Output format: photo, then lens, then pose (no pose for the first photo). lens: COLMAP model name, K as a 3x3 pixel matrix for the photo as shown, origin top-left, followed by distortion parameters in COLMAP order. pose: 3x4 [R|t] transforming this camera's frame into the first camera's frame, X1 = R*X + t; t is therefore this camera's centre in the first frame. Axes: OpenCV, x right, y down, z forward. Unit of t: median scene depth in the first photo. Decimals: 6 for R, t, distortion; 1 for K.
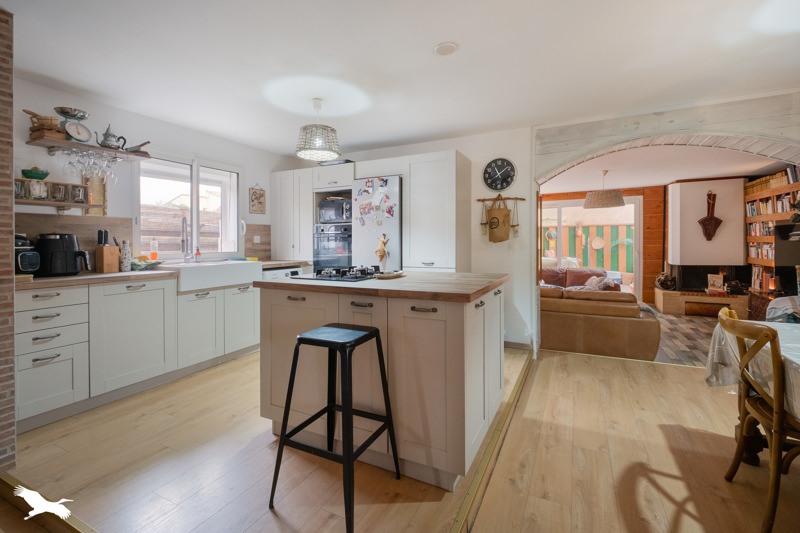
lens RADIAL K [[354.0, 0, 403.1], [0, 354.0, 247.7], [0, 0, 1]] dist [0.002795, 0.000131]
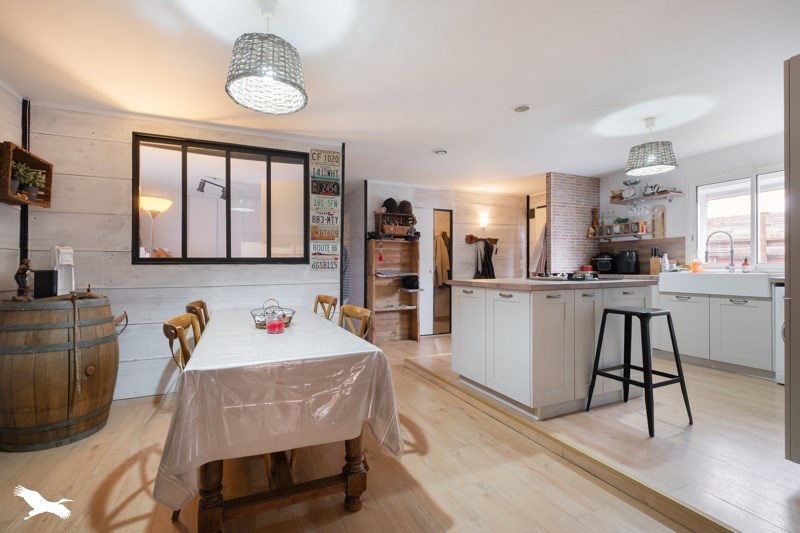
lens RADIAL K [[354.0, 0, 398.7], [0, 354.0, 263.6], [0, 0, 1]] dist [0.002795, 0.000131]
pose [[-0.608920, 0.003628, -0.793223, 1.380434], [-0.001166, 0.999984, 0.005468, 0.017882], [0.793231, 0.004254, -0.608906, 1.399294]]
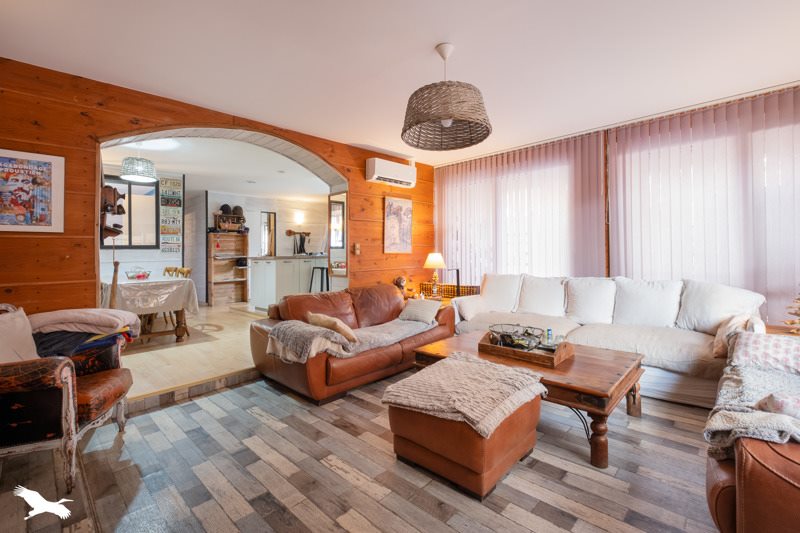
lens RADIAL K [[354.0, 0, 406.6], [0, 354.0, 250.7], [0, 0, 1]] dist [0.002795, 0.000131]
pose [[-0.290331, 0.004729, -0.956915, 3.362751], [0.008223, 0.999963, 0.002447, 0.083651], [0.956891, -0.007158, -0.290359, 3.918947]]
